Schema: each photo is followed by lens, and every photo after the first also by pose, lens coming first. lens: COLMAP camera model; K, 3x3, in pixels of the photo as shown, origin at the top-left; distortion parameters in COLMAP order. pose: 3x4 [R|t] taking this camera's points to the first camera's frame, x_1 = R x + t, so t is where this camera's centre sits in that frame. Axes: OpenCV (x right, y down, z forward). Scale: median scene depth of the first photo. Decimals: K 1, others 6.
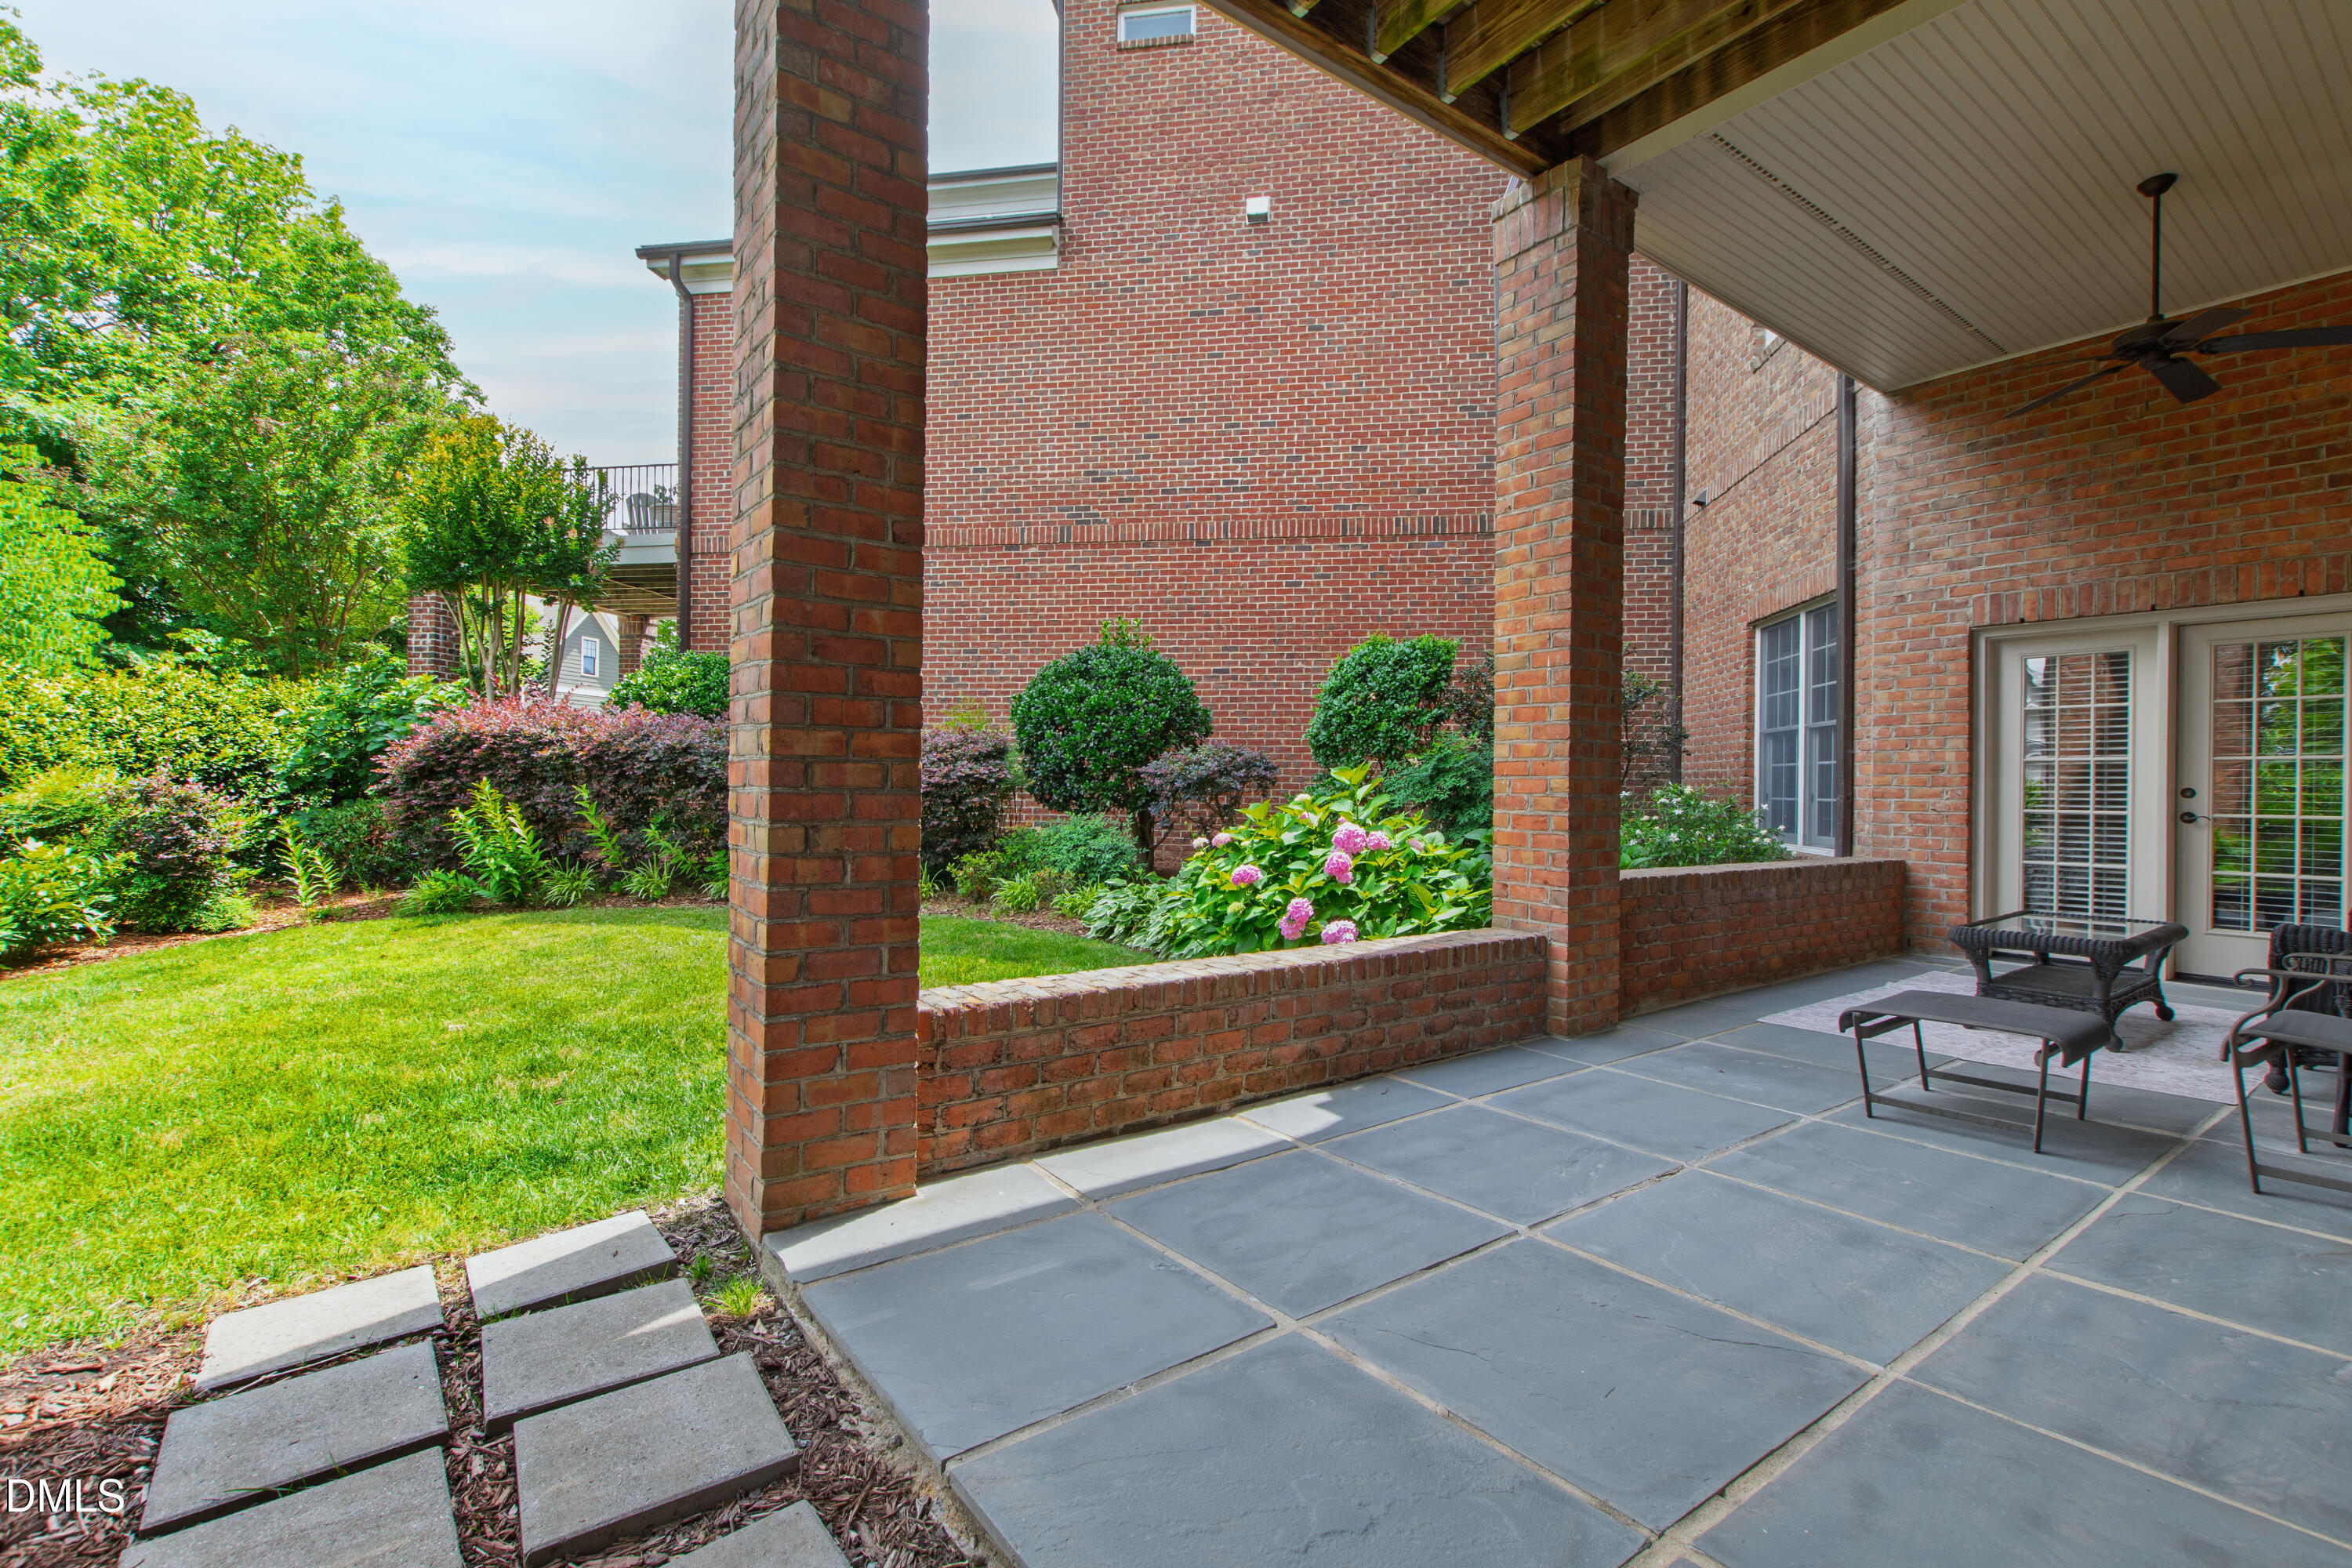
lens RADIAL K [[1056.4, 0, 1156.9], [0, 1056.4, 779.0], [0, 0, 1]] dist [0.000015, -0.000161]
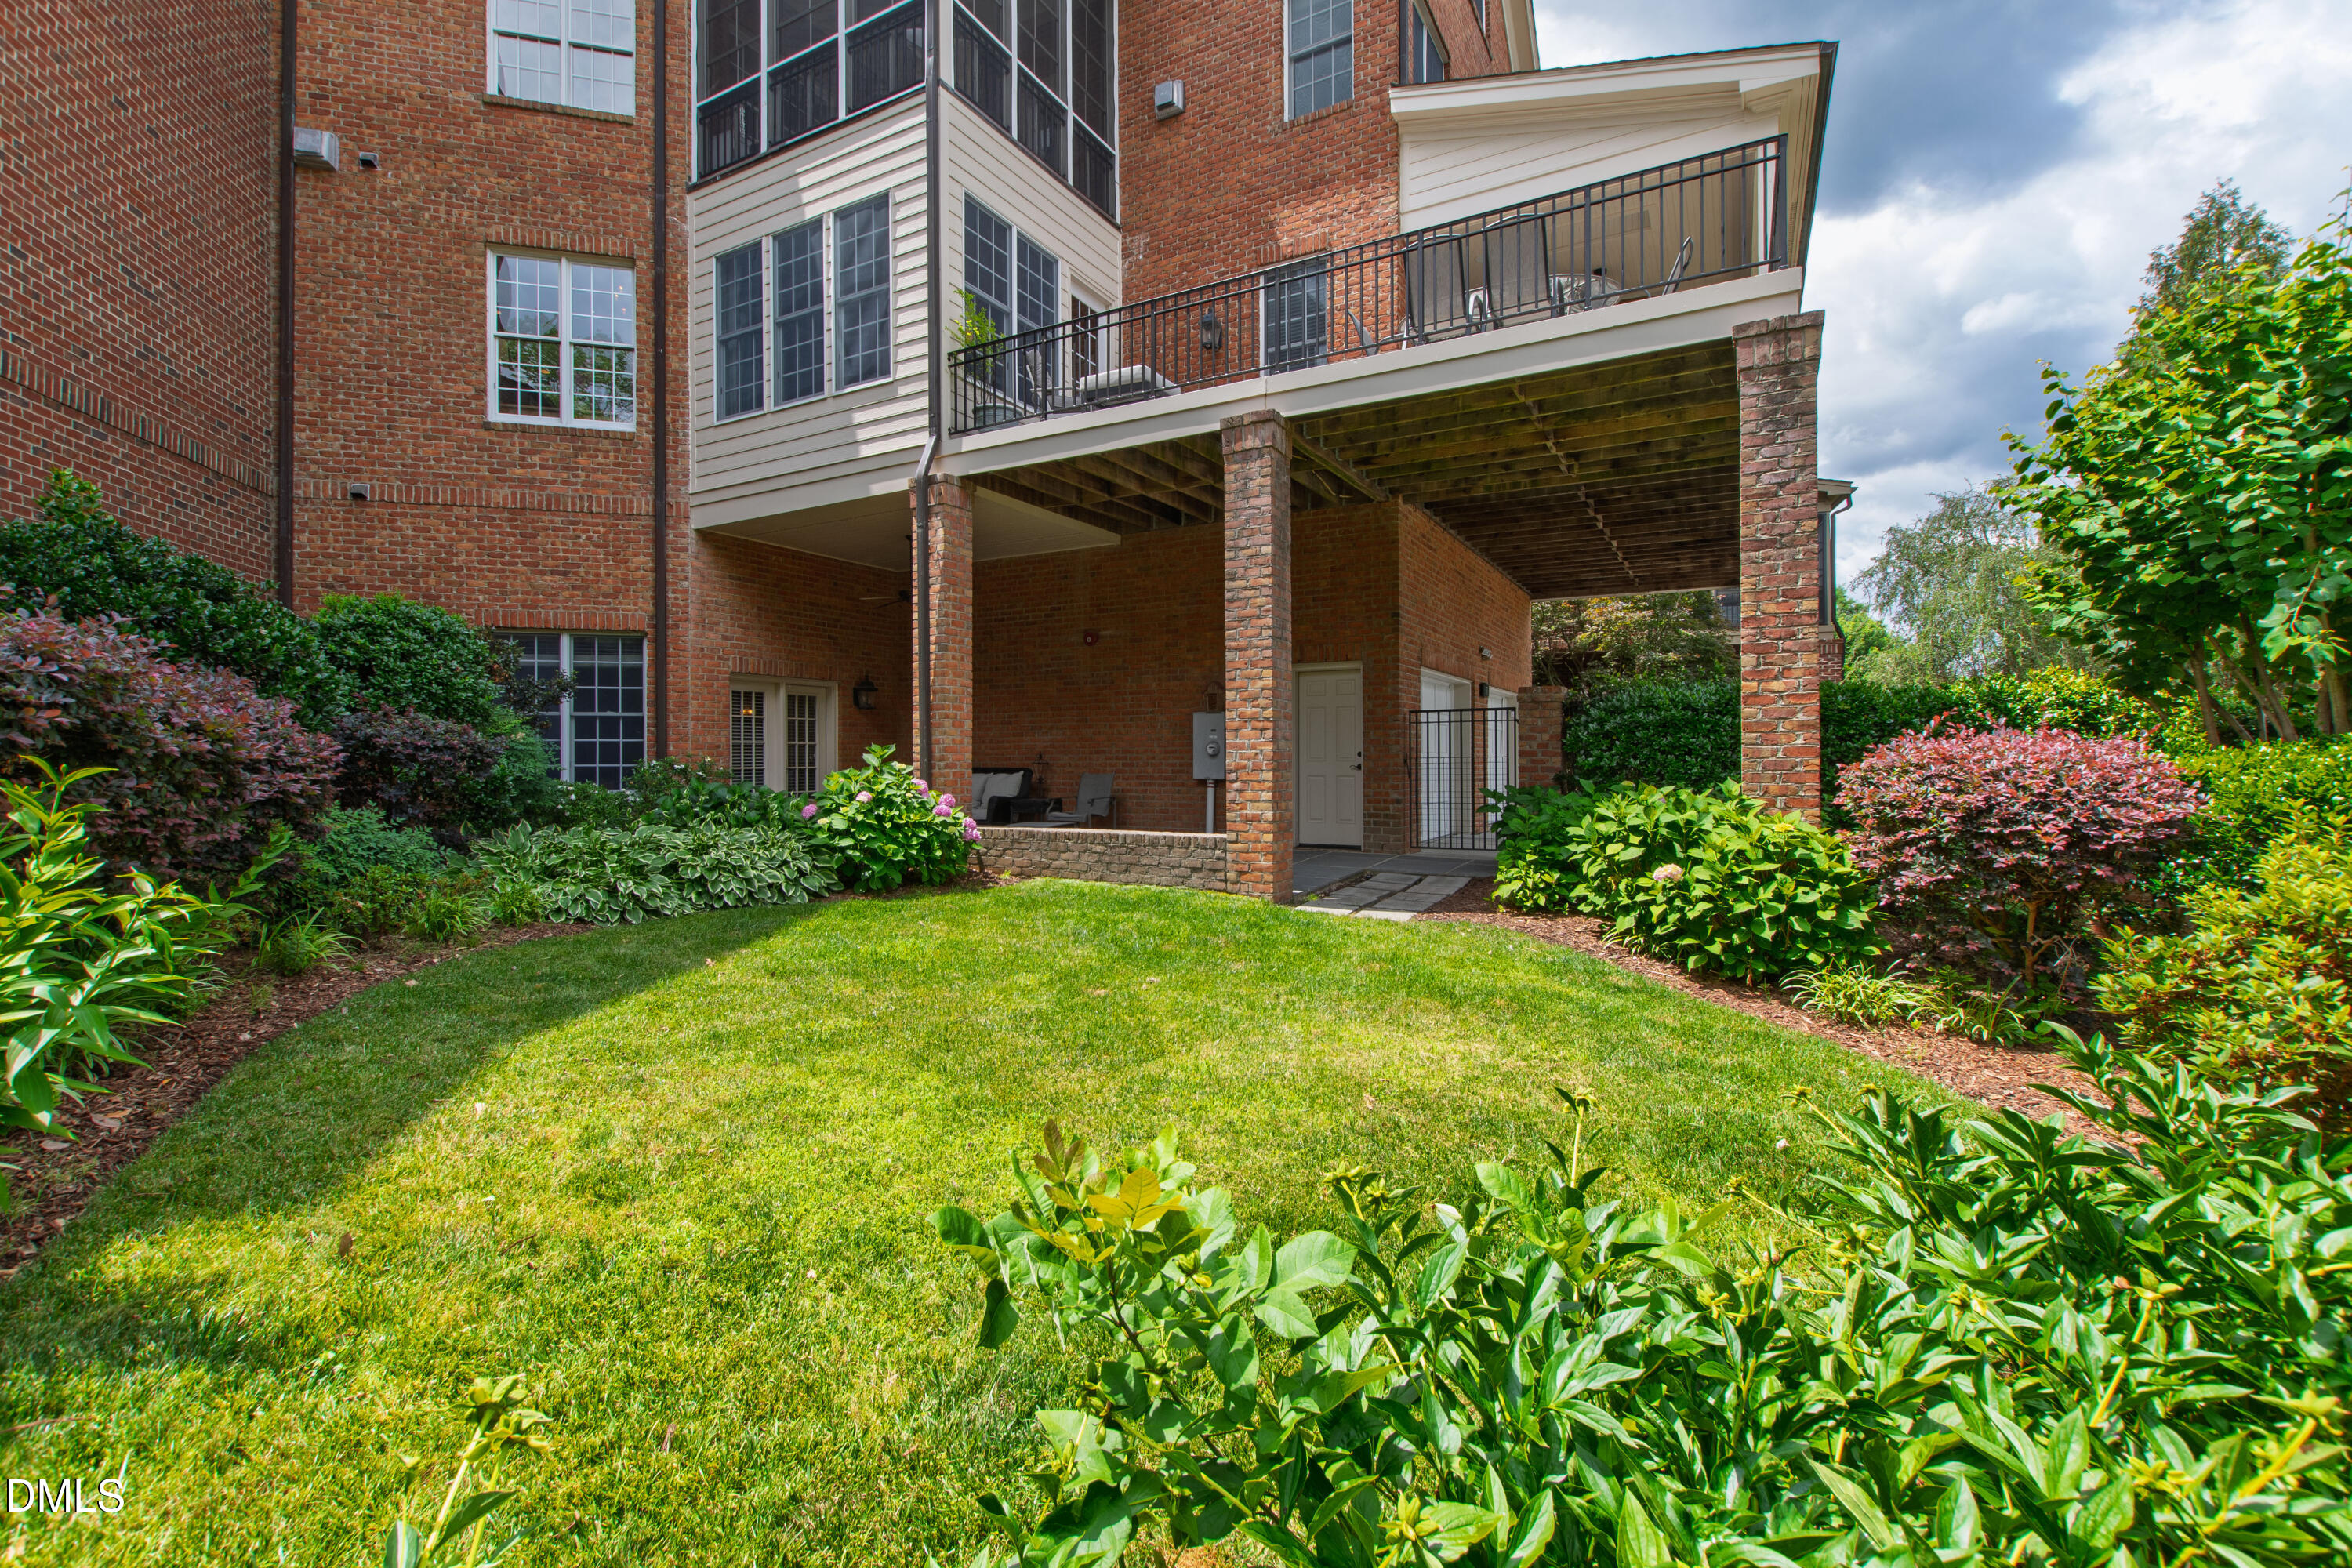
lens RADIAL K [[1010.4, 0, 1150.3], [0, 1010.4, 757.8], [0, 0, 1]] dist [0.002534, 0.000234]
pose [[-0.416383, -0.009236, 0.909142, -1.204551], [-0.007051, 0.999951, 0.006929, -0.006757], [-0.909162, -0.003525, -0.416428, 1.072759]]
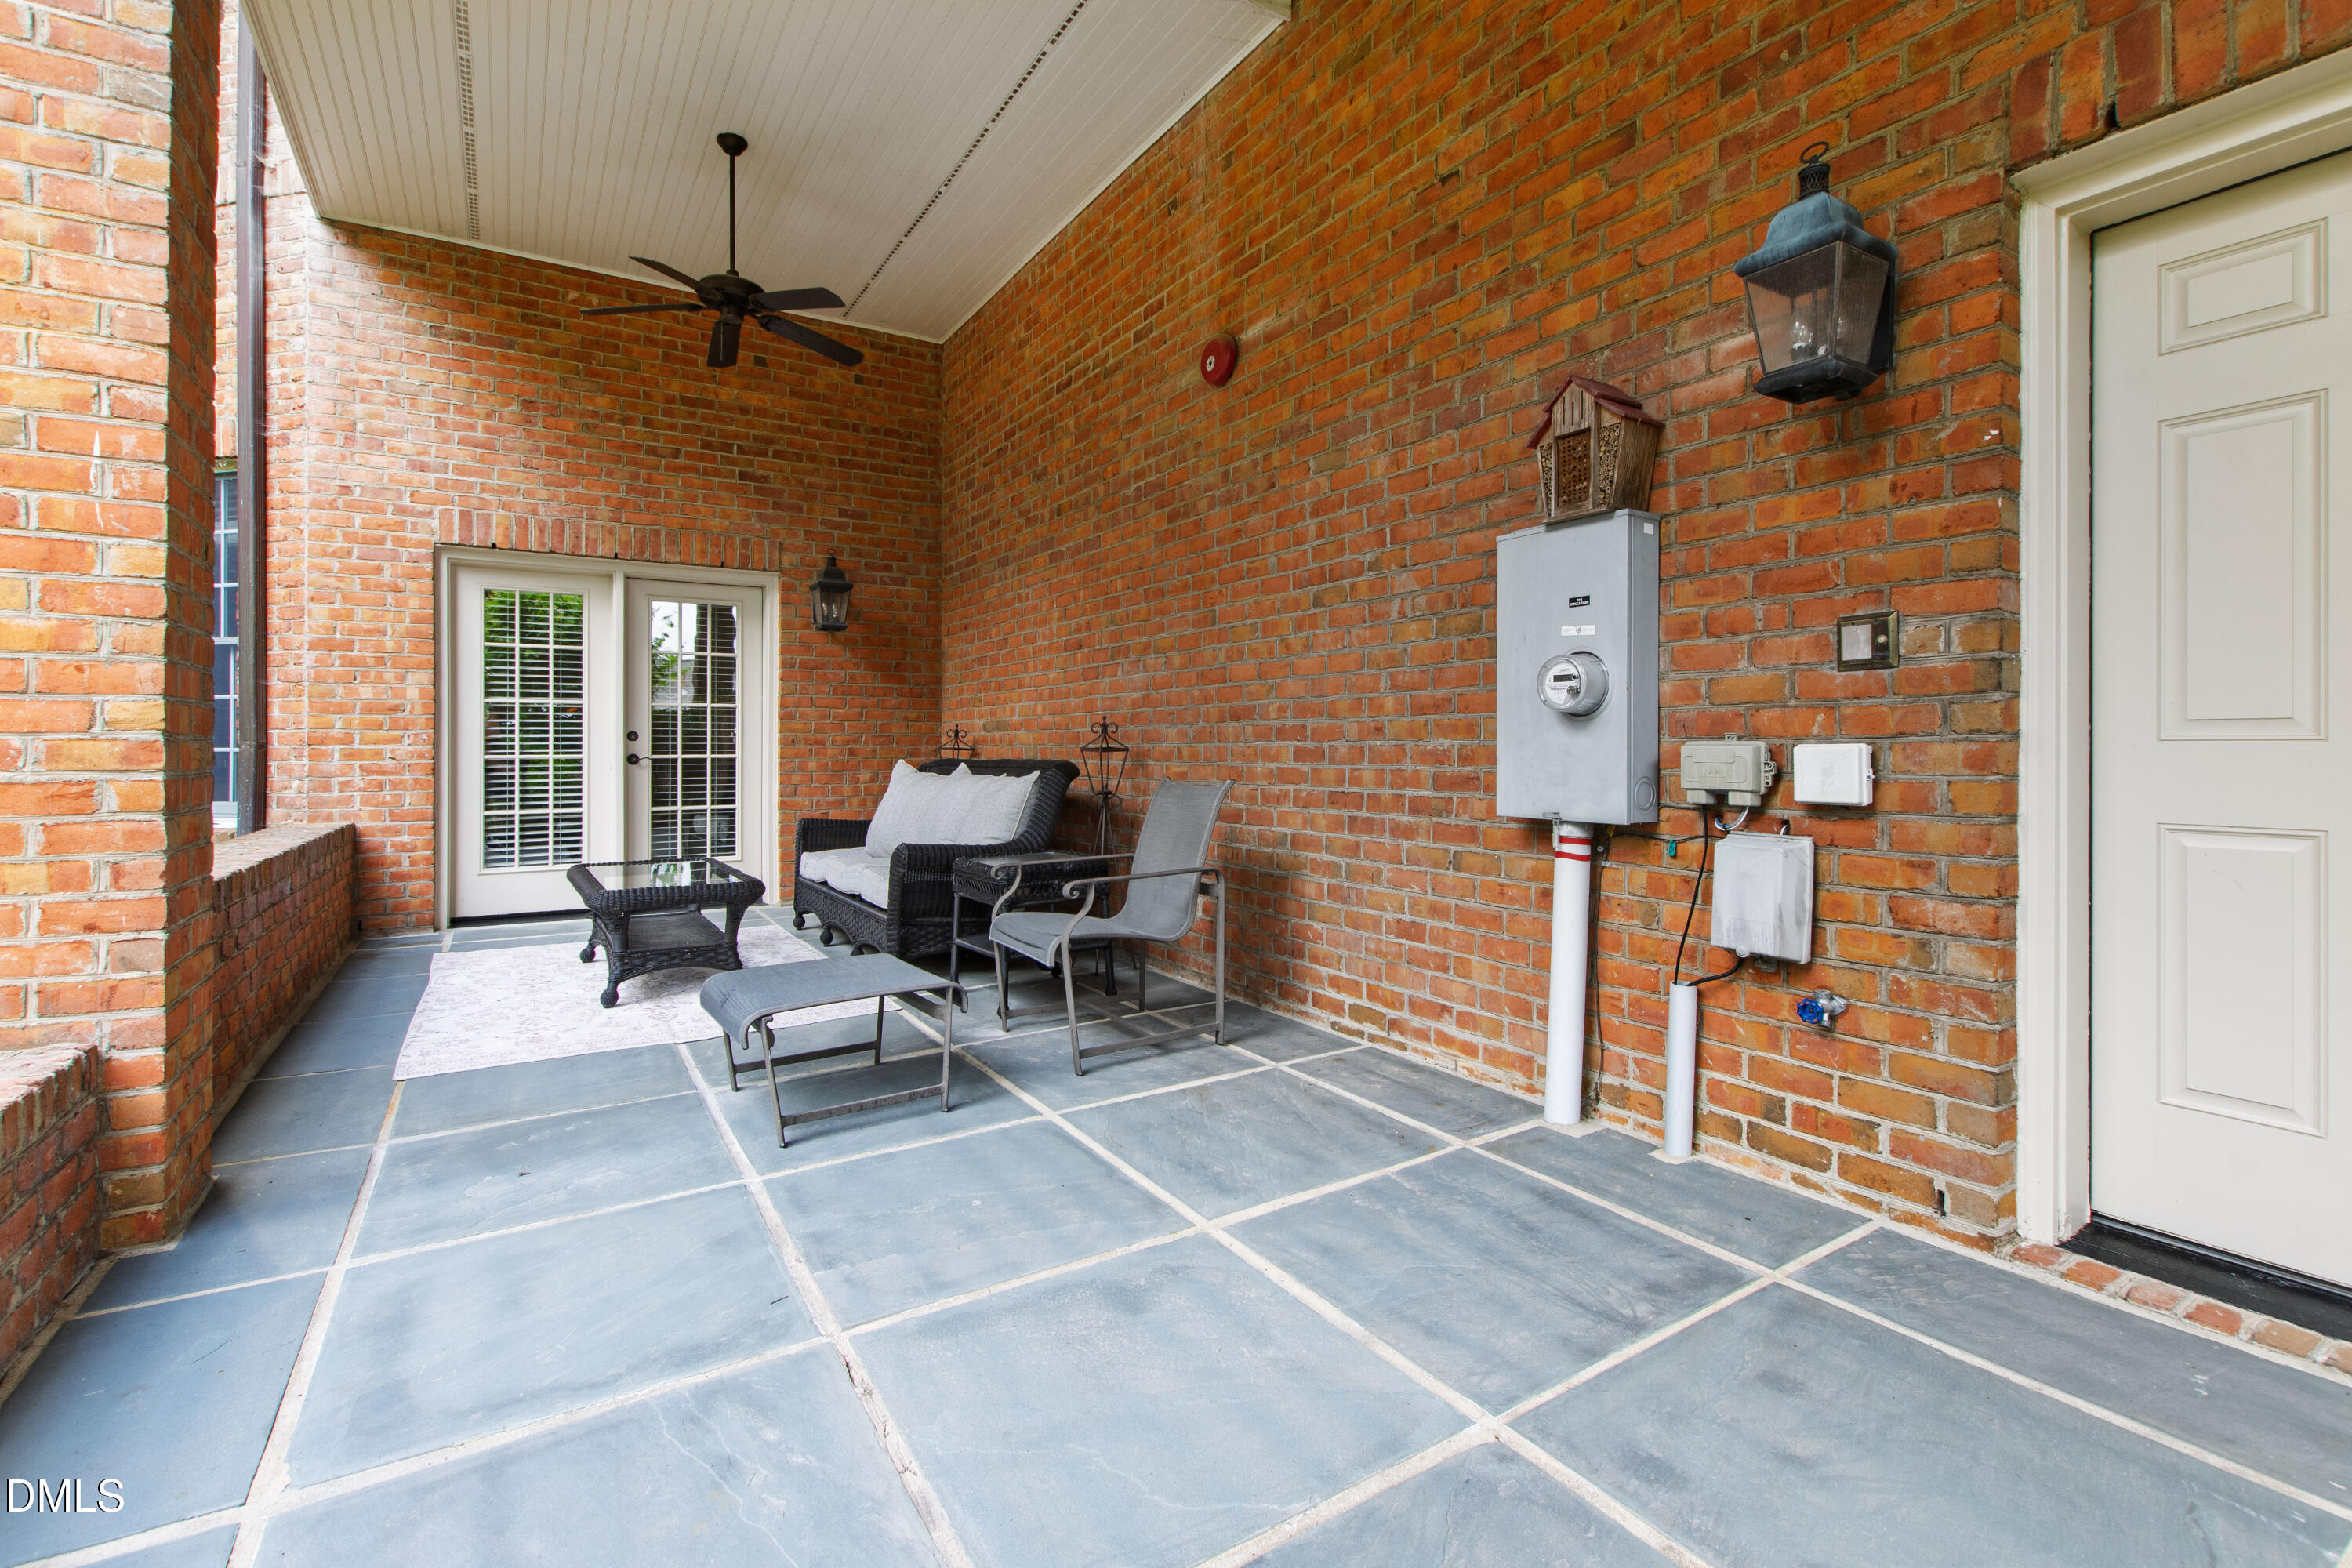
lens RADIAL K [[1050.5, 0, 1168.1], [0, 1050.5, 740.9], [0, 0, 1]] dist [0.004468, -0.000058]
pose [[0.065923, -0.005677, 0.997809, -0.039053], [-0.003604, 0.999976, 0.005927, 0.009013], [-0.997818, -0.003987, 0.065901, 0.355168]]
